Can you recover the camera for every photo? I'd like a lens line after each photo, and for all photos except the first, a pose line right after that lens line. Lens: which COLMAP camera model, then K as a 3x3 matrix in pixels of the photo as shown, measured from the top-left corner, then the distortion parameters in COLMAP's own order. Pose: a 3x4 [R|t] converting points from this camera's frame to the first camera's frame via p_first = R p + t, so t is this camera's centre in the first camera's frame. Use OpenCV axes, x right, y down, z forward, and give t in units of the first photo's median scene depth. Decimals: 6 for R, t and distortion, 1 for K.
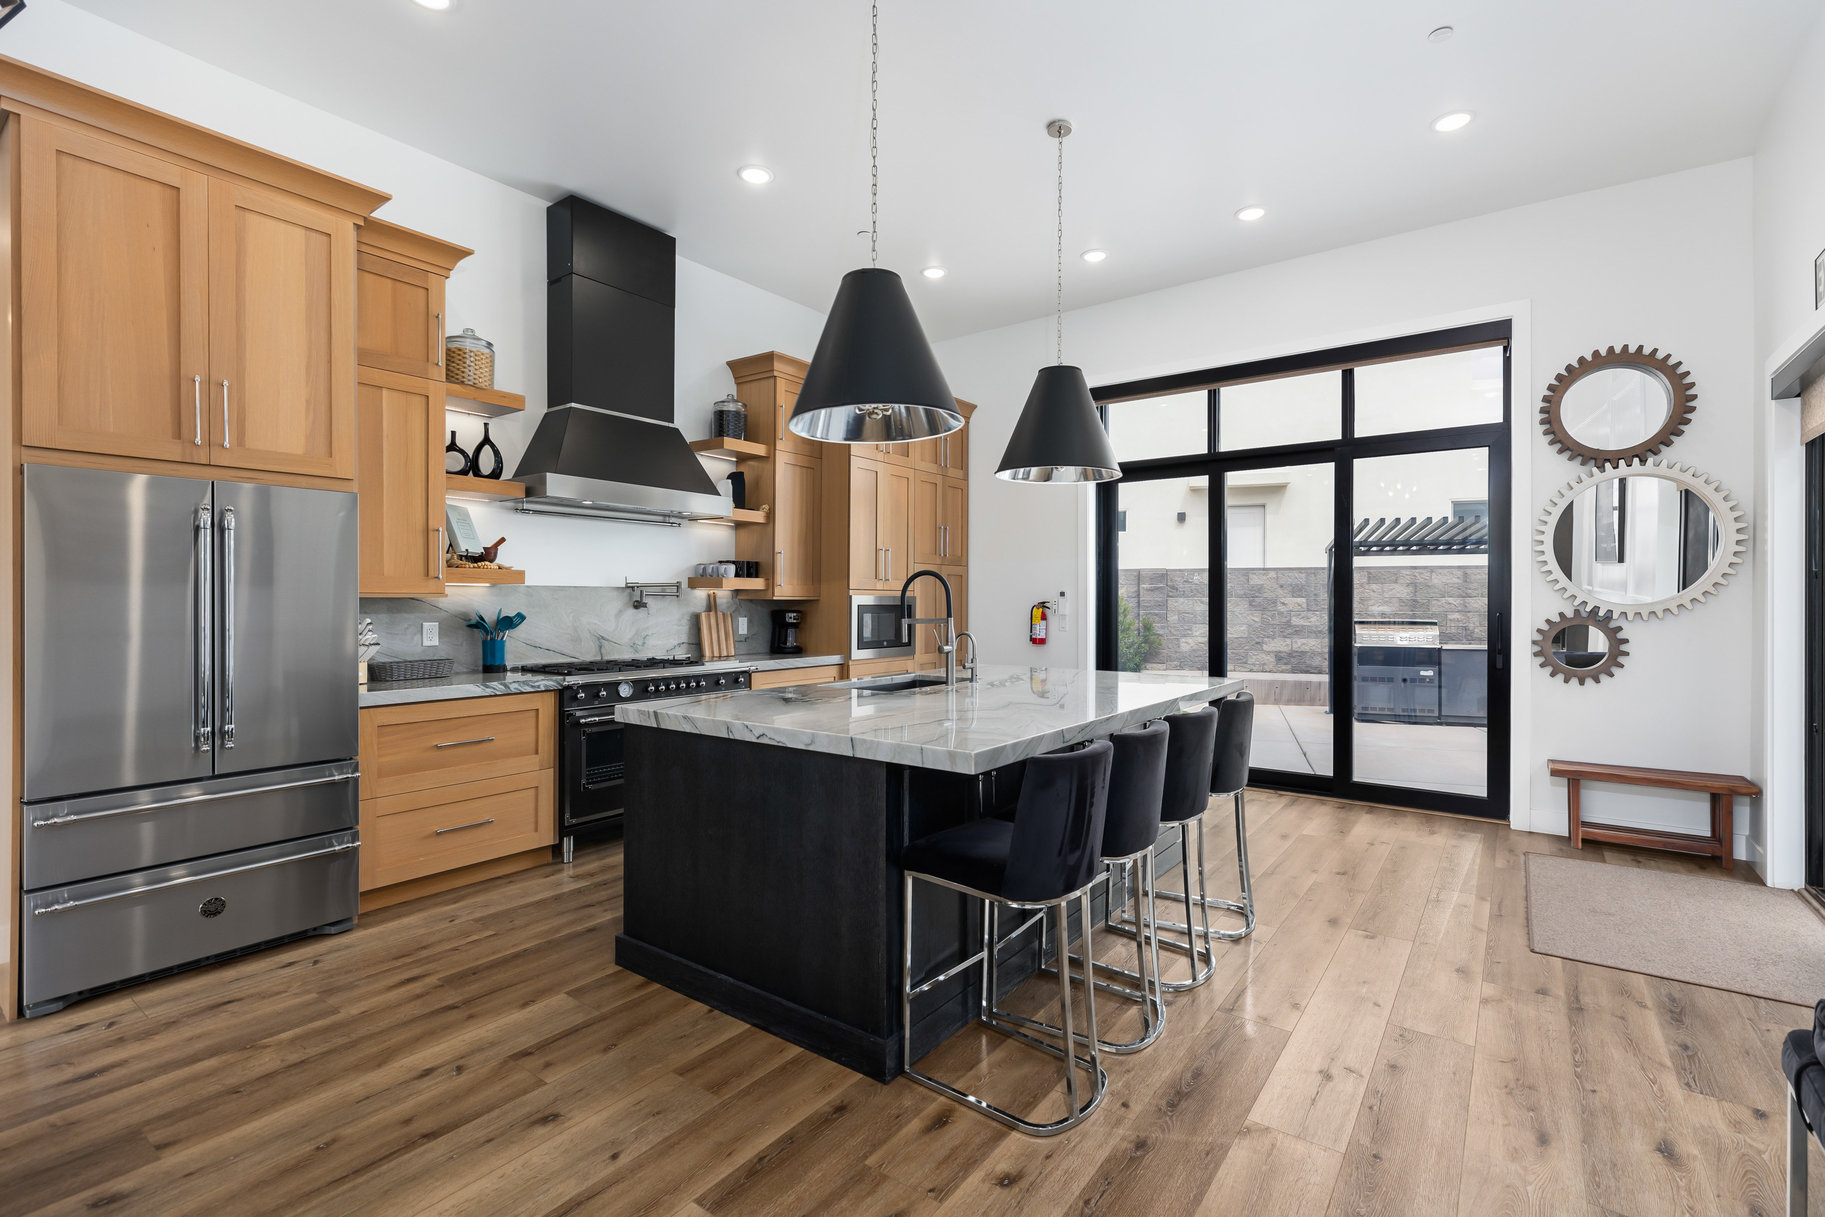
lens RADIAL K [[813.0, 0, 909.5], [0, 813.0, 605.7], [0, 0, 1]] dist [0.000584, 0.000678]
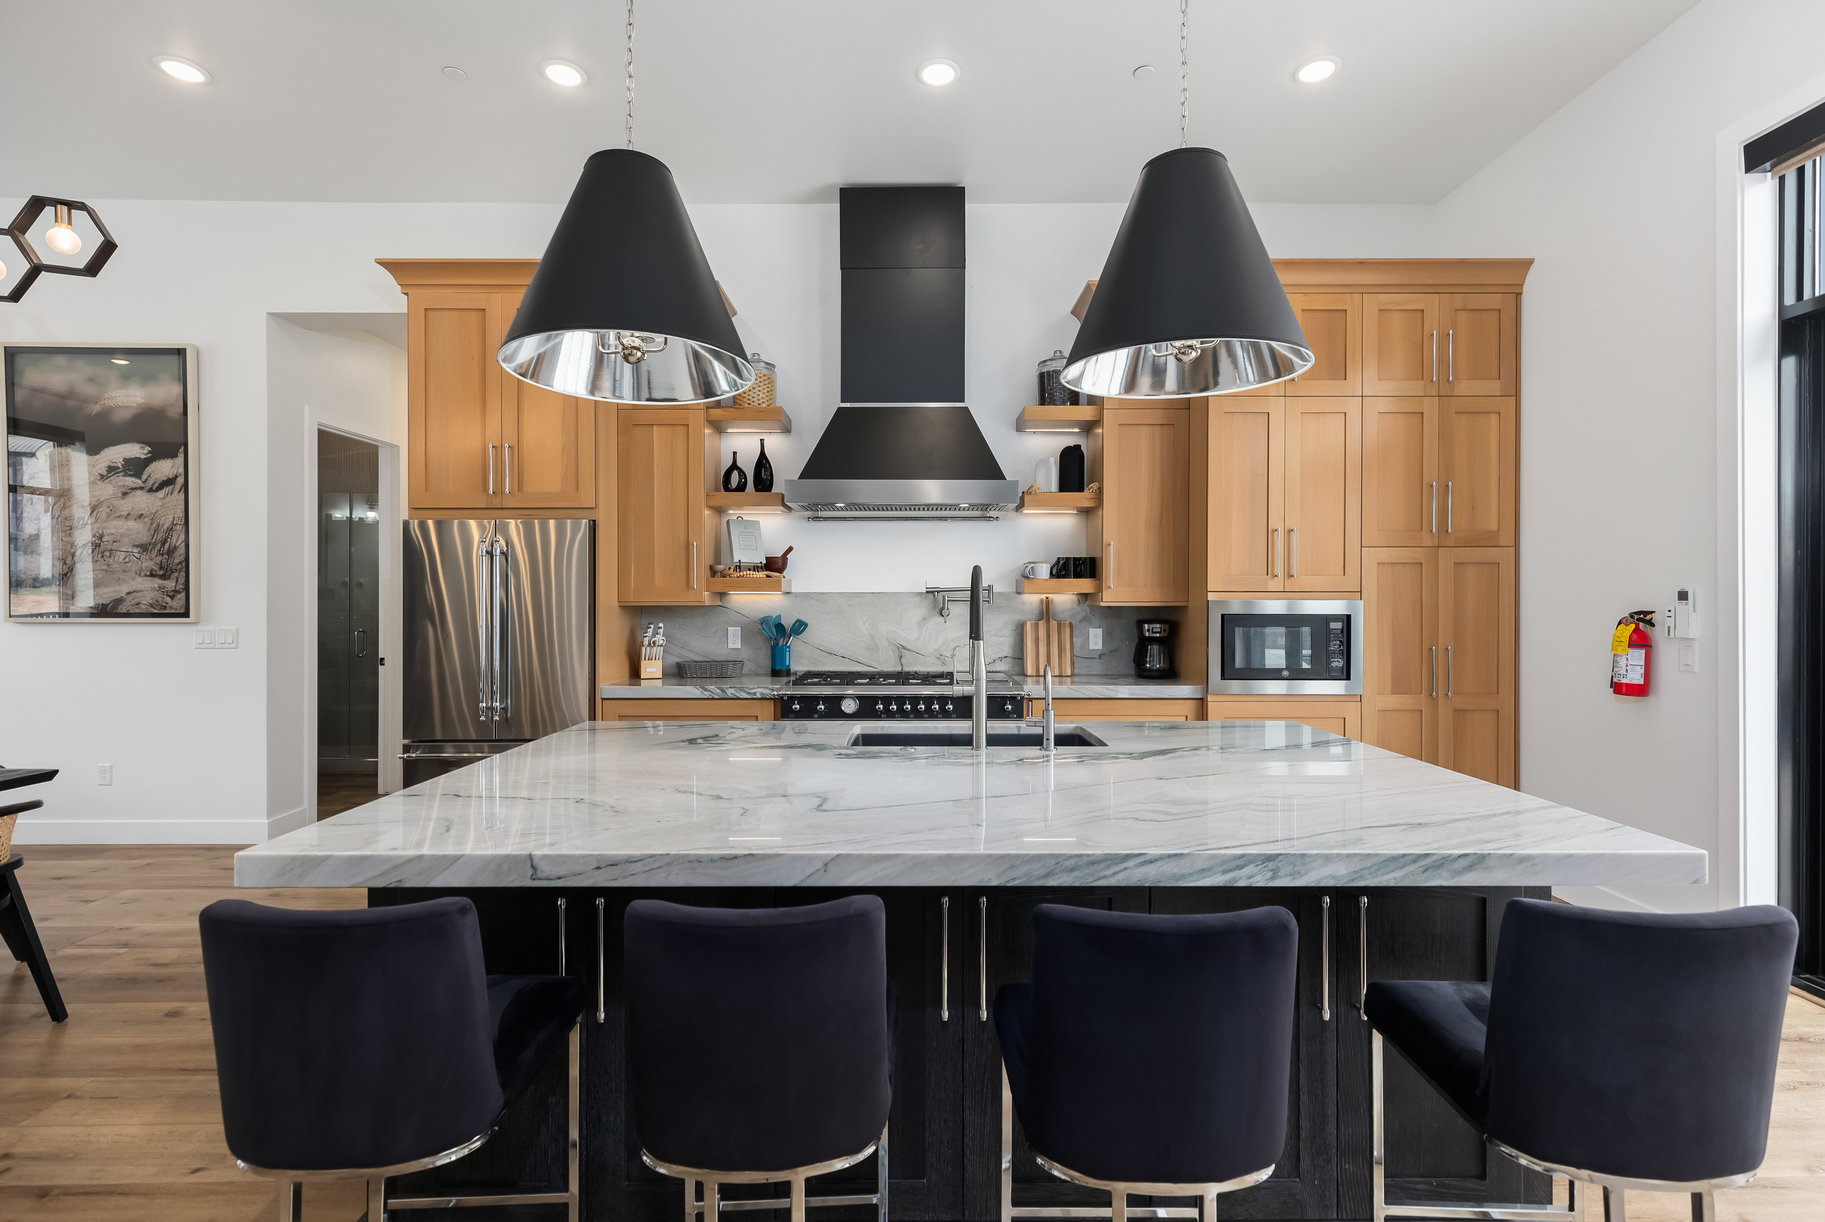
lens RADIAL K [[845.0, 0, 911.2], [0, 845.0, 604.4], [0, 0, 1]] dist [-0.001403, 0.005871]
pose [[0.603136, 0.002701, -0.797633, 0.400347], [-0.003101, 0.999995, 0.001041, -0.010502], [0.797632, 0.001846, 0.603142, 0.422664]]
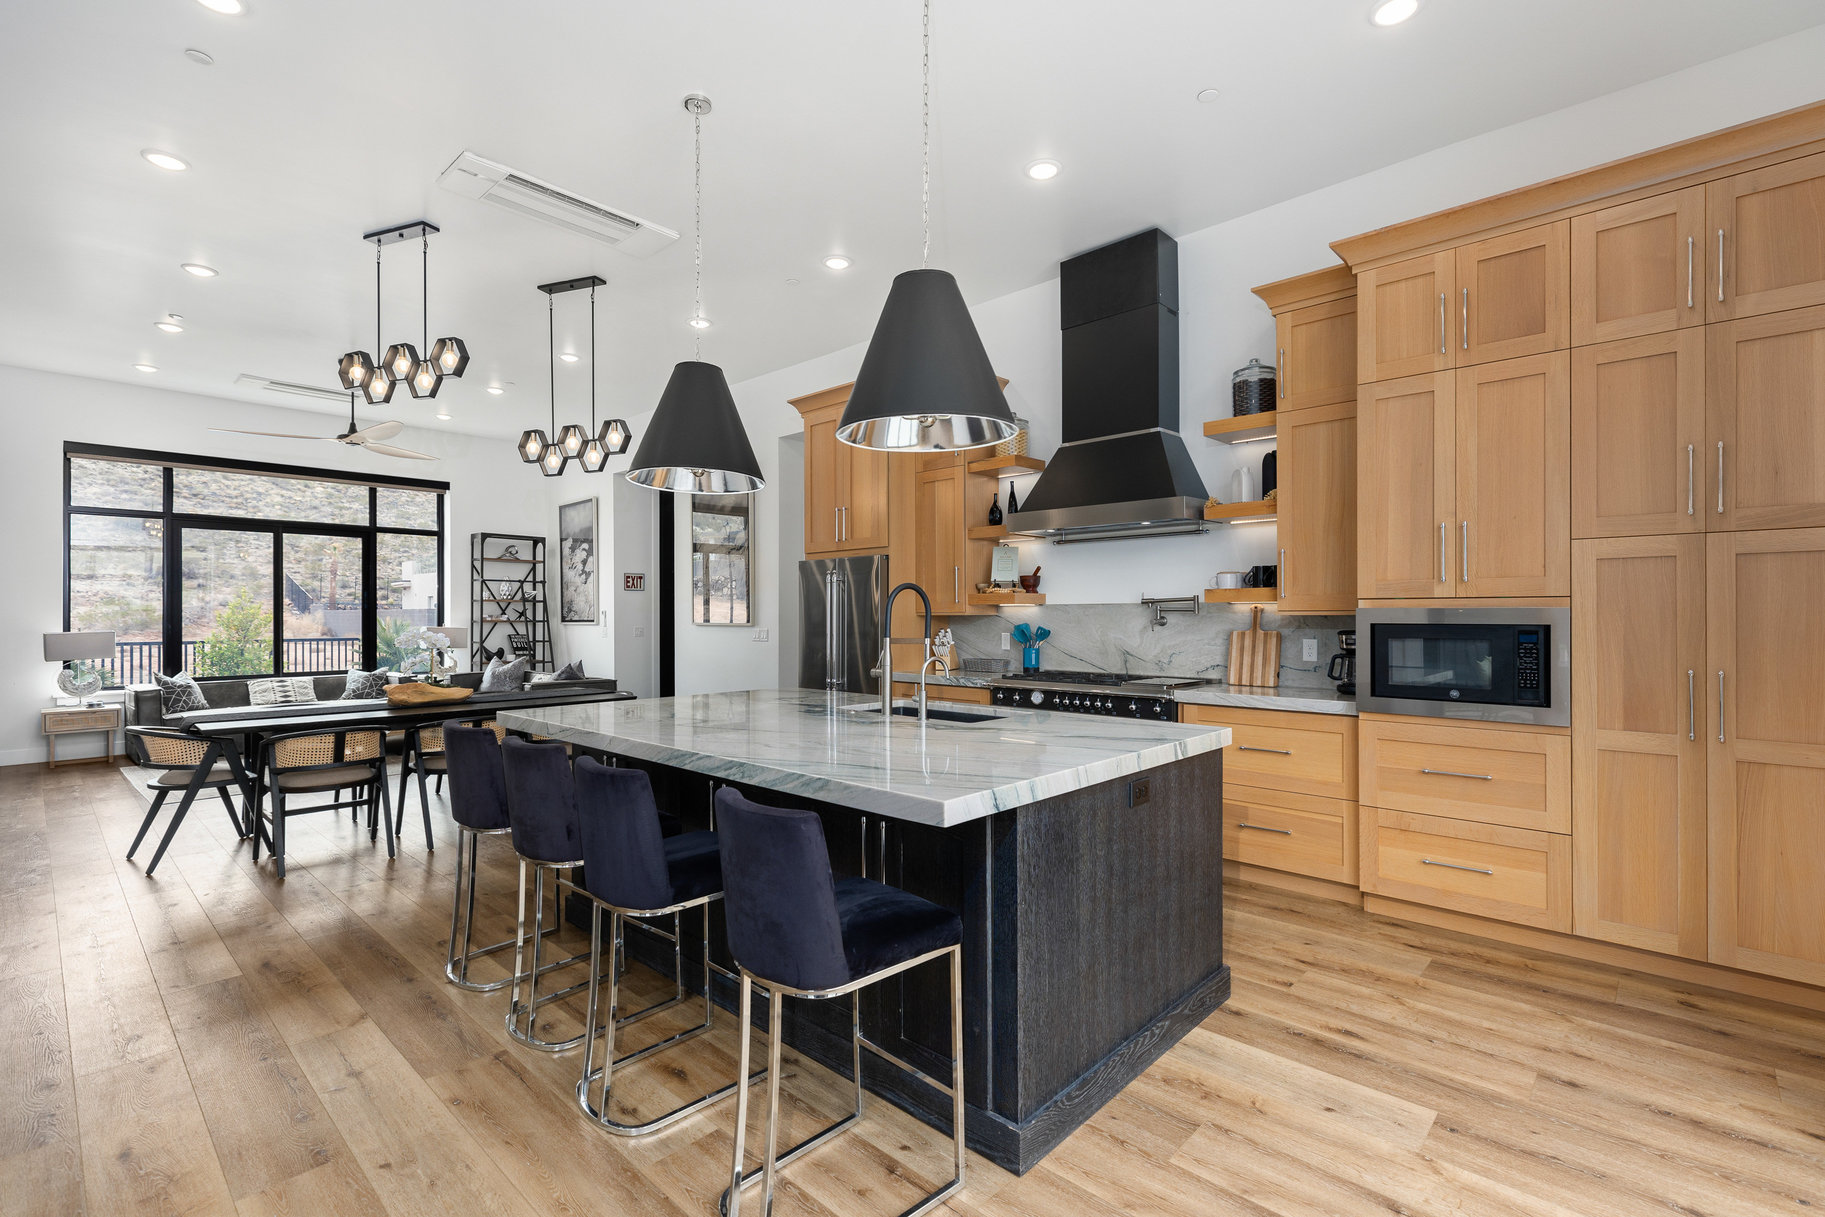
lens RADIAL K [[813.0, 0, 909.5], [0, 813.0, 605.7], [0, 0, 1]] dist [0.000584, 0.000678]
pose [[-0.104716, -0.012526, -0.994423, 0.679066], [-0.004366, 0.999917, -0.012135, -0.006579], [0.994493, 0.003071, -0.104762, 0.831573]]
